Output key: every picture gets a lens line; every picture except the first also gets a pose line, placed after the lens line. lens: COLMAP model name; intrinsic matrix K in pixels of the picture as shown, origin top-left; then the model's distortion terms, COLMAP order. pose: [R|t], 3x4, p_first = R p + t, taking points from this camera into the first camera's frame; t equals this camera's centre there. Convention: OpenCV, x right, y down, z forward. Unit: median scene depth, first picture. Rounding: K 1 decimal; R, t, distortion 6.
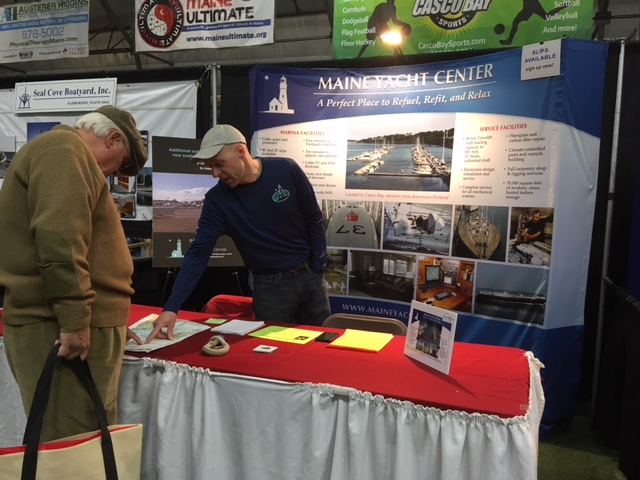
lens RADIAL K [[541.9, 0, 319.8], [0, 541.9, 241.9], [0, 0, 1]] dist [0.104046, -0.160328]
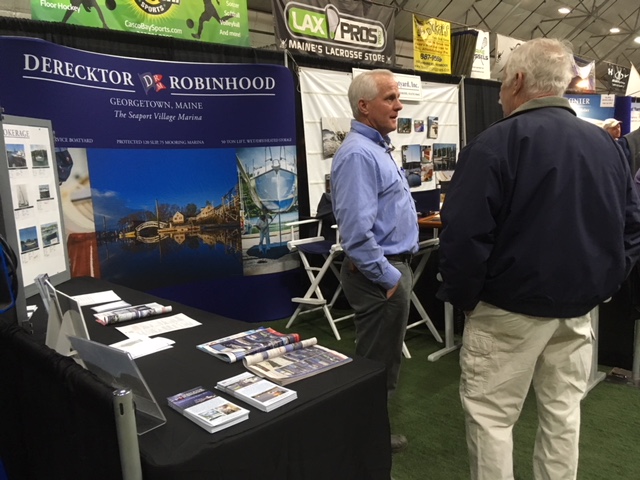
lens RADIAL K [[541.9, 0, 322.1], [0, 541.9, 243.2], [0, 0, 1]] dist [0.104046, -0.160328]
pose [[0.449073, -0.174567, 0.876276, -0.635943], [0.133493, 0.982829, 0.127381, -0.037705], [-0.883466, 0.059773, 0.464666, 0.229392]]
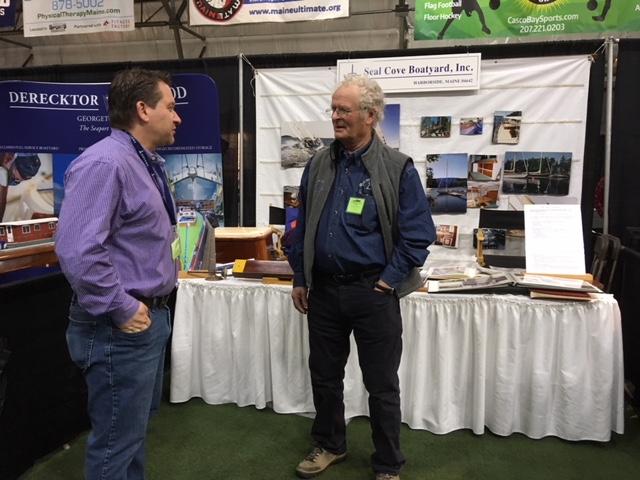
lens RADIAL K [[541.9, 0, 320.3], [0, 541.9, 243.5], [0, 0, 1]] dist [0.104046, -0.160328]
pose [[0.994000, -0.033774, 0.104035, -0.273556], [0.029447, 0.998647, 0.042855, -0.012000], [-0.105341, -0.039535, 0.993650, 0.043703]]
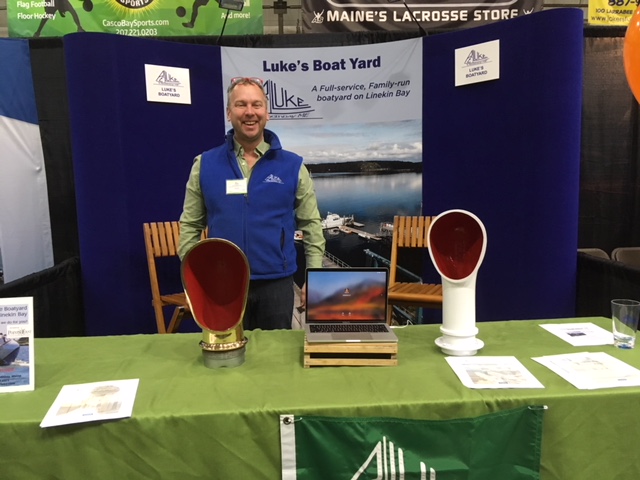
lens RADIAL K [[541.9, 0, 318.6], [0, 541.9, 242.6], [0, 0, 1]] dist [0.104046, -0.160328]
pose [[0.923251, -0.094156, 0.372481, 0.135243], [0.079319, 0.995331, 0.054997, 0.007829], [-0.375920, -0.021231, 0.926409, -0.059888]]
